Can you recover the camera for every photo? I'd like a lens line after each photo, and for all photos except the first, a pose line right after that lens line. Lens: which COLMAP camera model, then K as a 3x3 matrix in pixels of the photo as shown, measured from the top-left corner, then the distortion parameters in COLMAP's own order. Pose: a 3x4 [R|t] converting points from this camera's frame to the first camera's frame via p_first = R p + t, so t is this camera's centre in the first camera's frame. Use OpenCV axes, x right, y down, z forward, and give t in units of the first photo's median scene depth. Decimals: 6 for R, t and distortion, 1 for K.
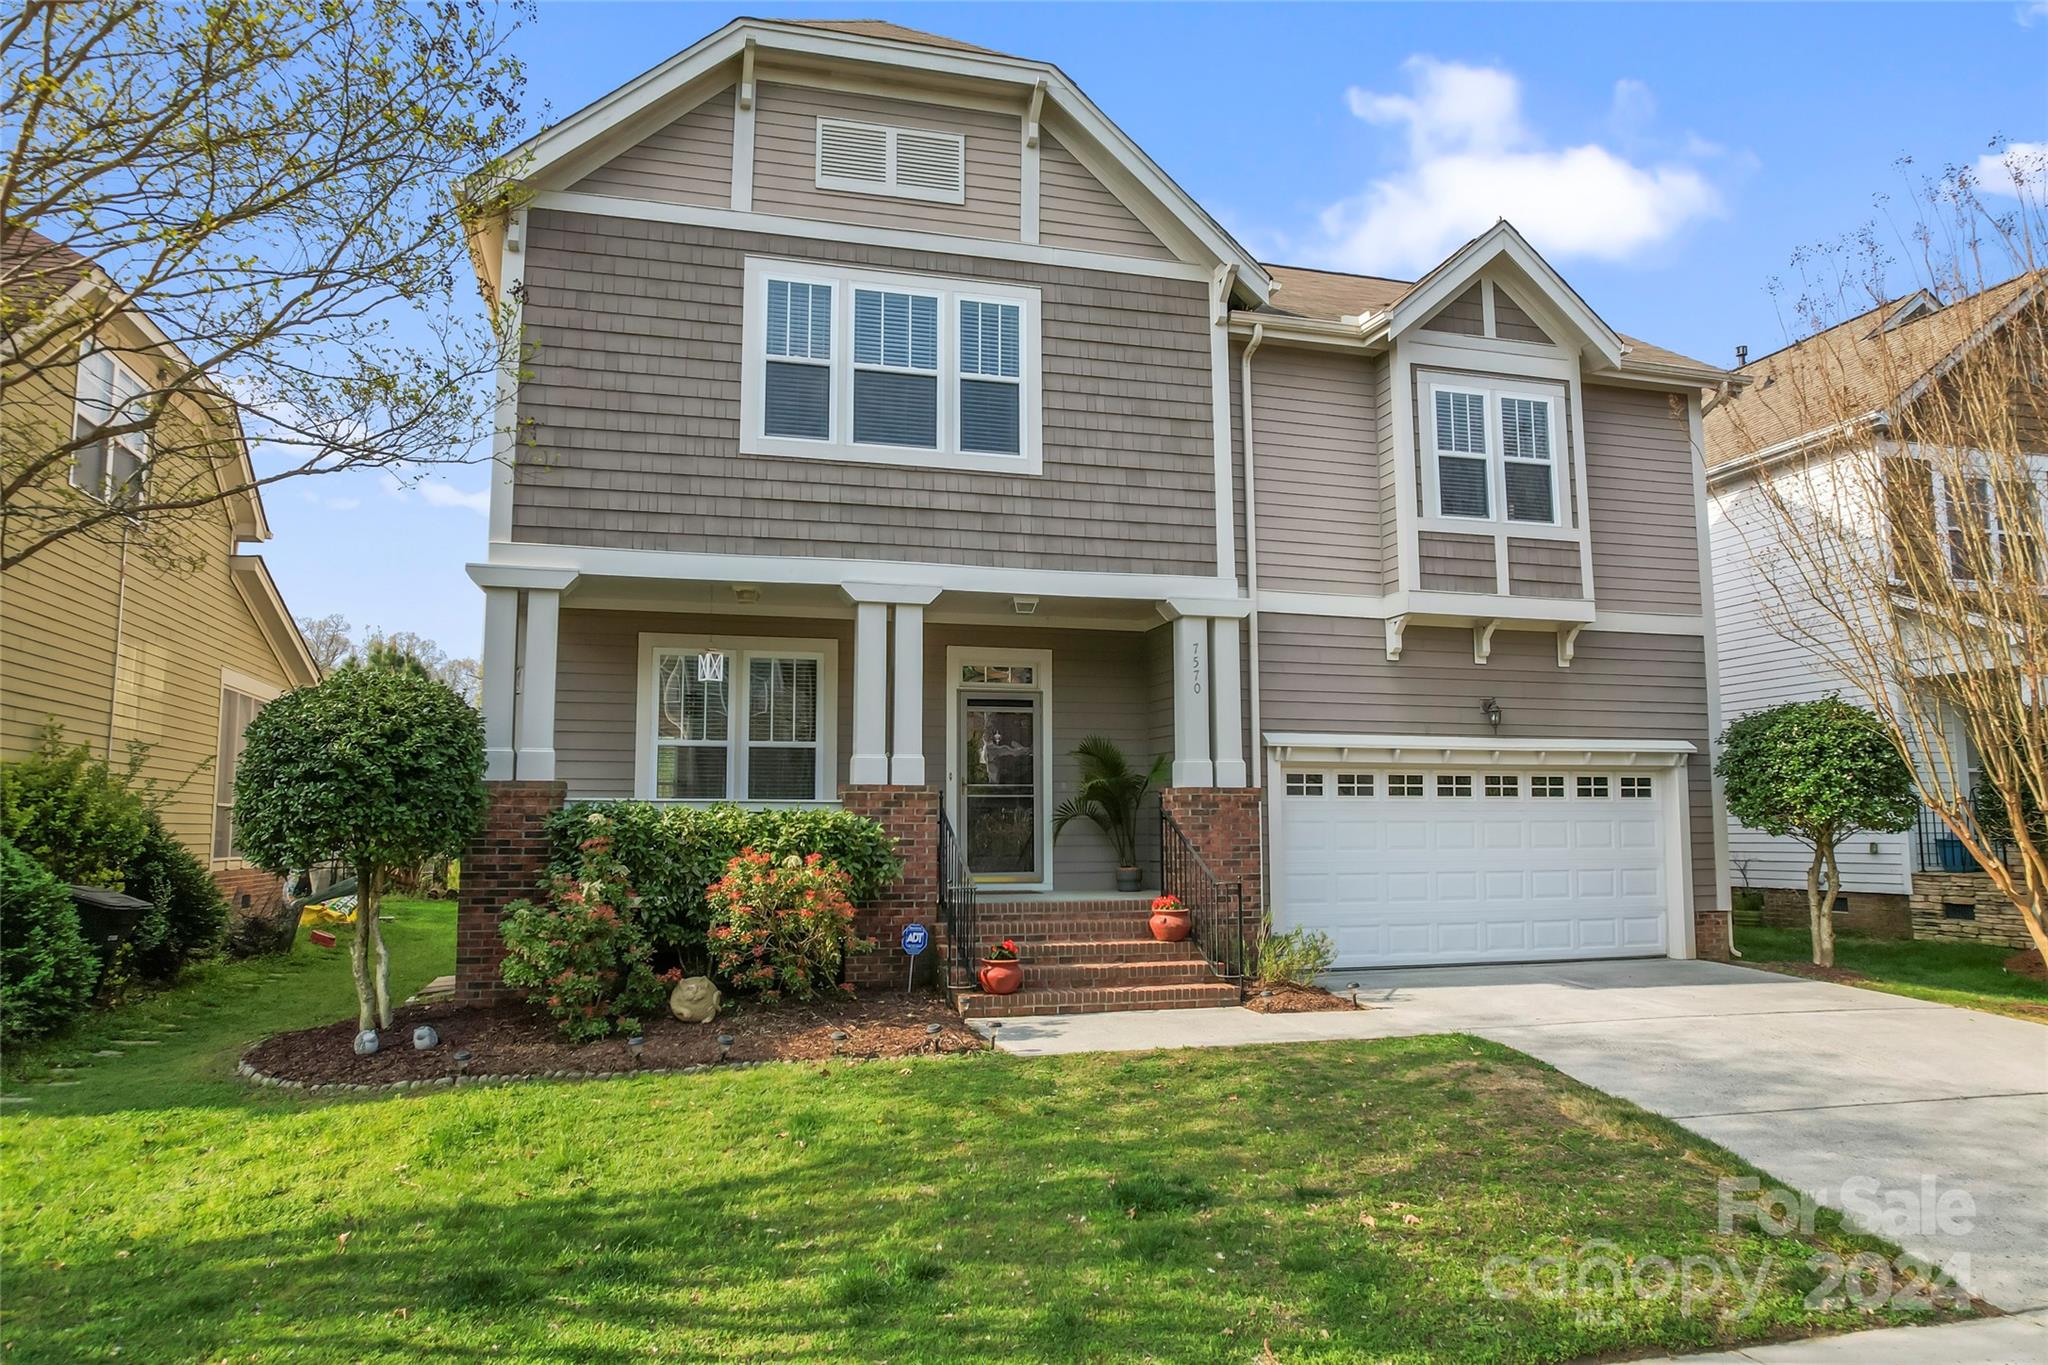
lens RADIAL K [[1327.5, 0, 1031.0], [0, 1327.5, 667.0], [0, 0, 1]] dist [-0.012293, 0.012653]
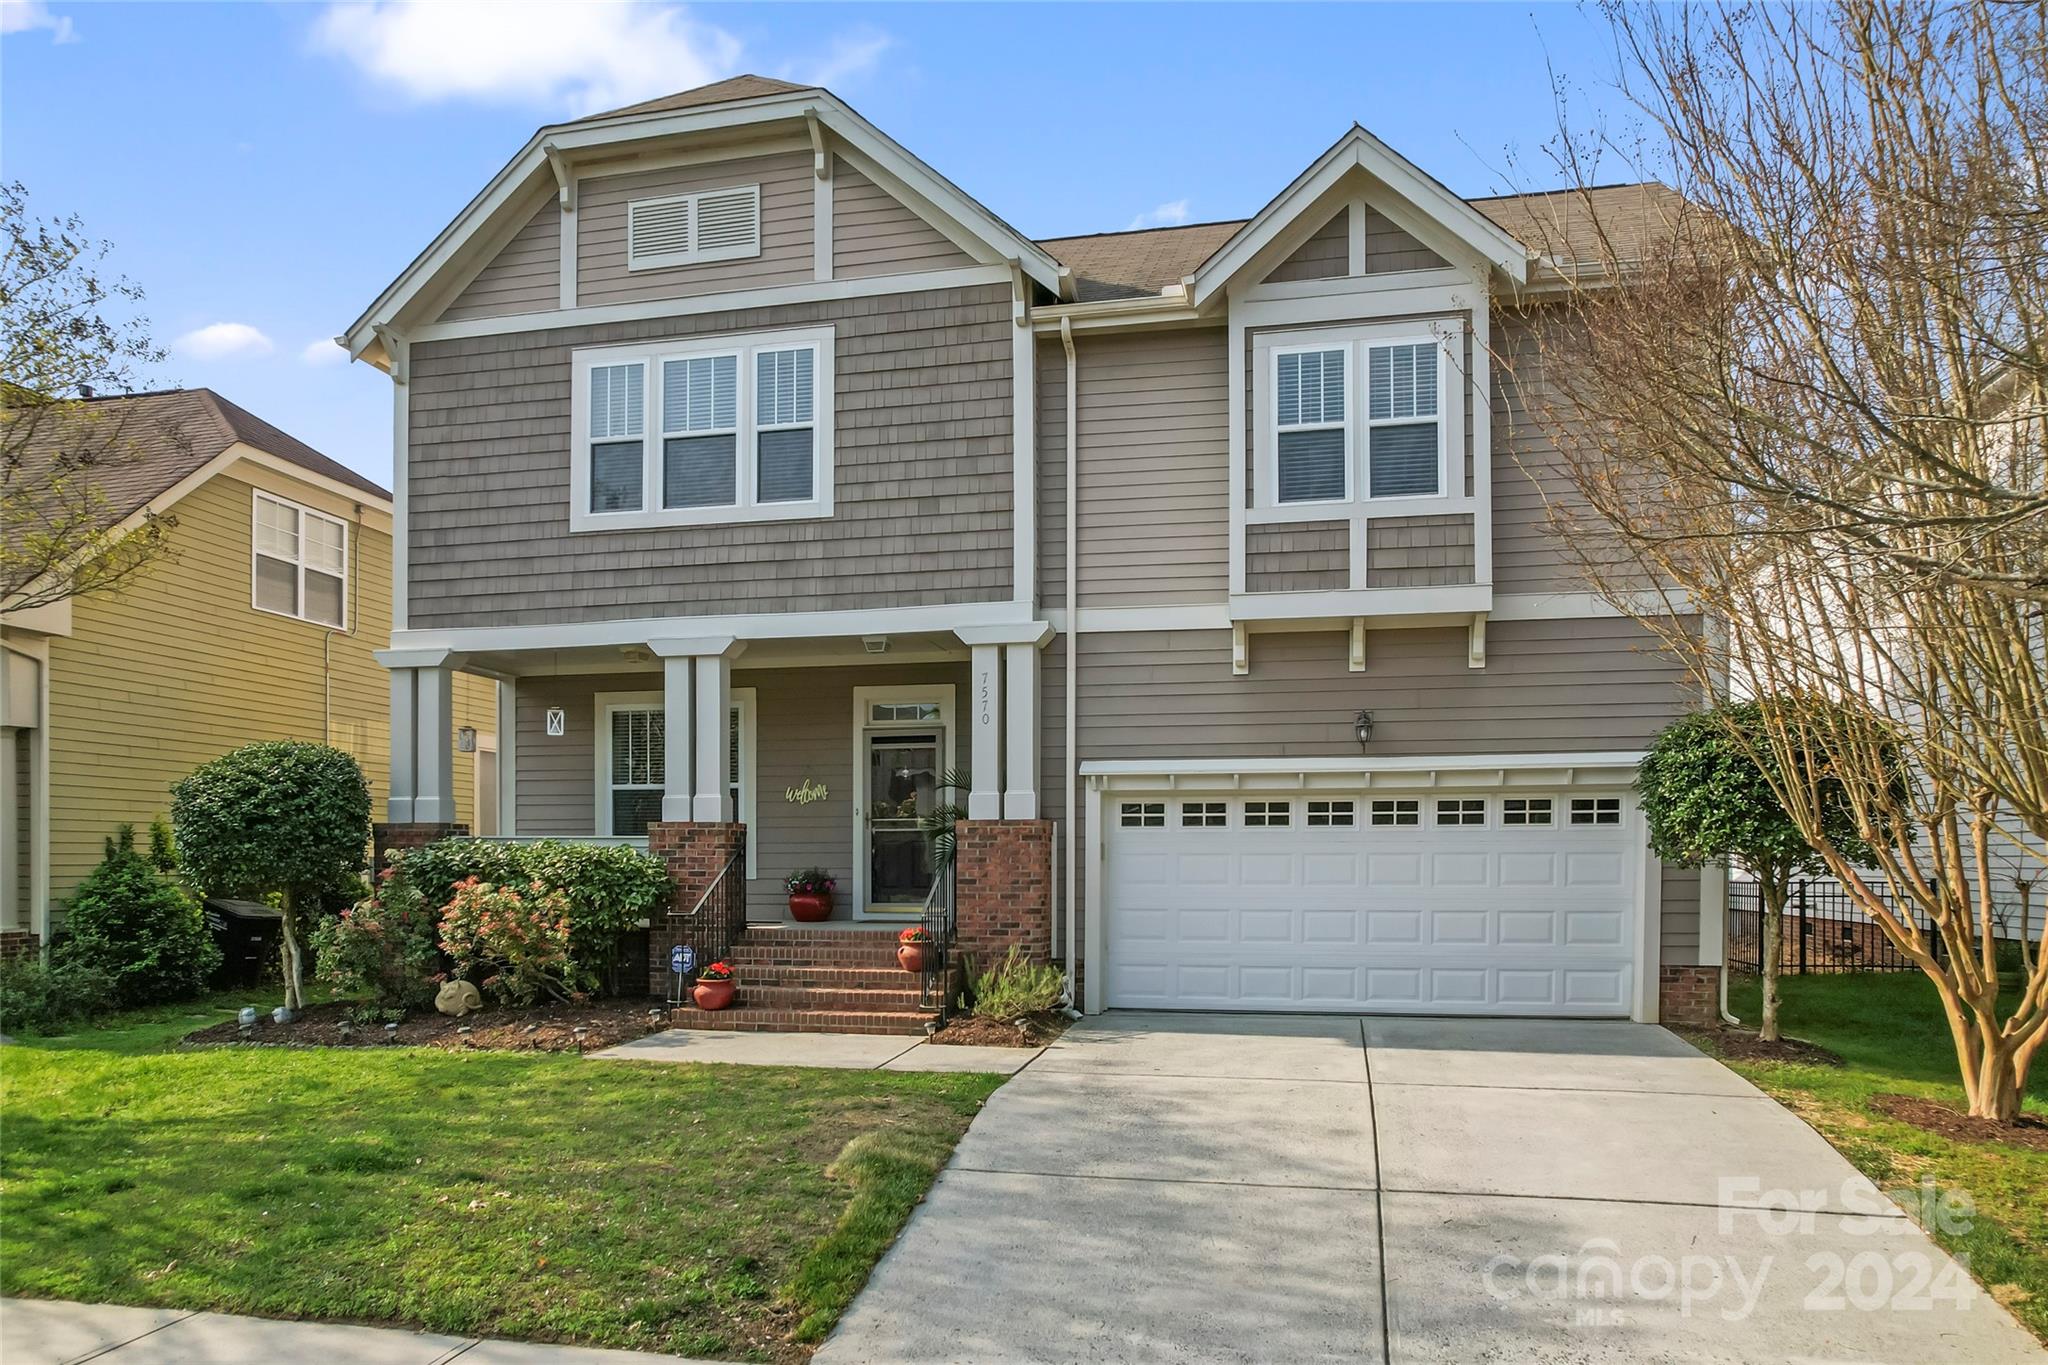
lens RADIAL K [[1327.5, 0, 1024.9], [0, 1327.5, 860.3], [0, 0, 1]] dist [-0.012293, 0.012653]
pose [[0.882278, 0.000770, -0.470728, 0.609489], [0.055759, 0.992787, 0.106134, 0.017290], [0.467414, -0.119887, 0.875872, 0.144244]]
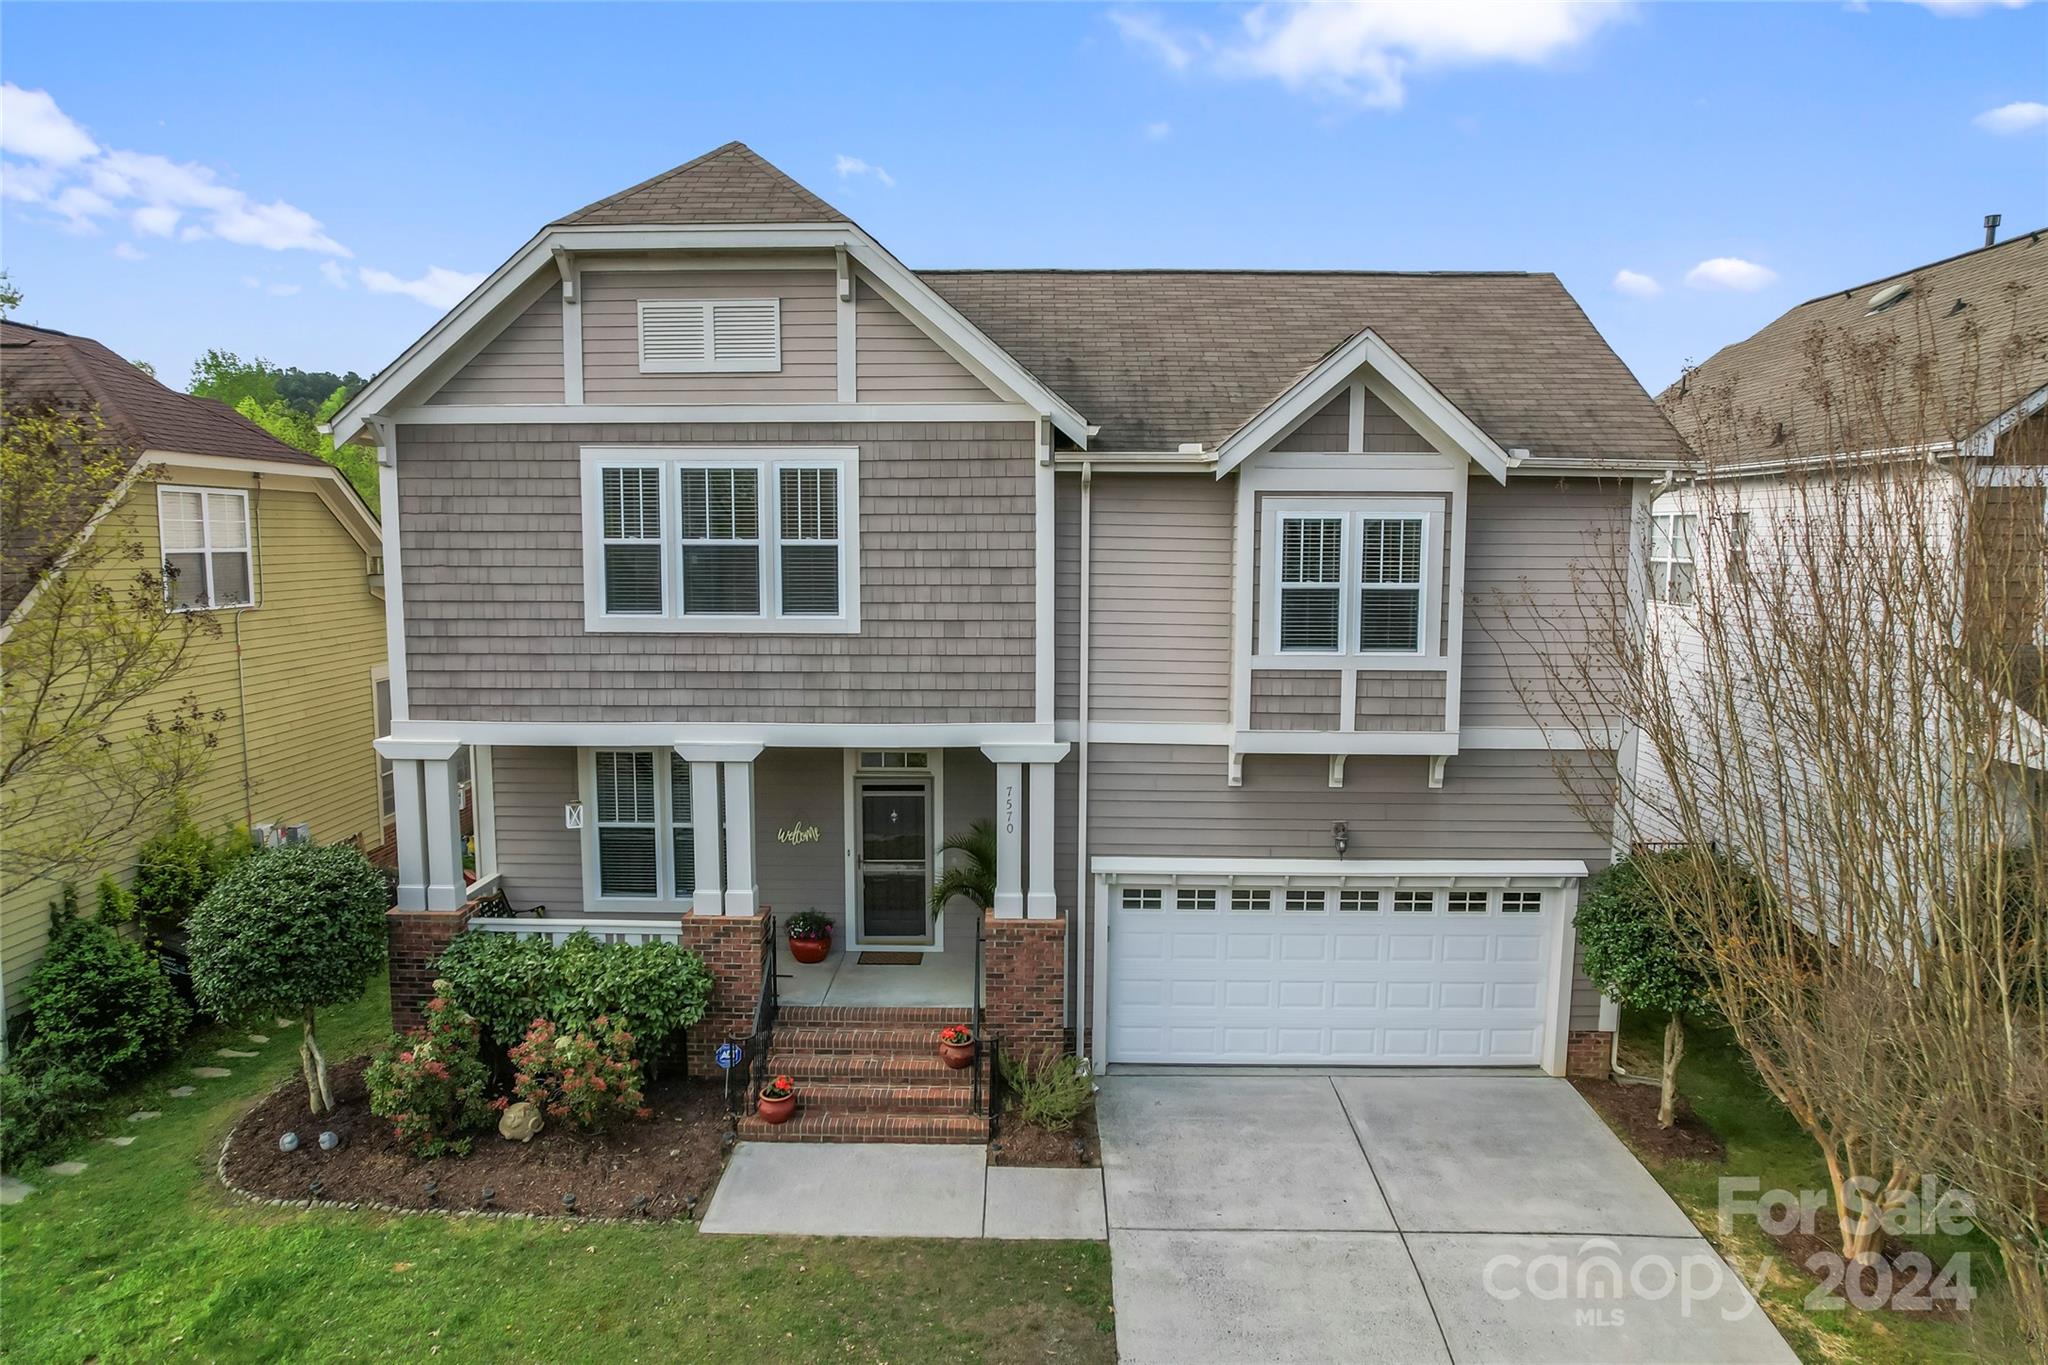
lens RADIAL K [[1327.5, 0, 1023.2], [0, 1327.5, 679.2], [0, 0, 1]] dist [-0.012293, 0.012653]
pose [[0.955818, 0.040632, -0.291138, 0.441156], [0.029647, 0.972027, 0.232991, -0.349409], [0.292461, -0.231328, 0.927876, 0.037420]]
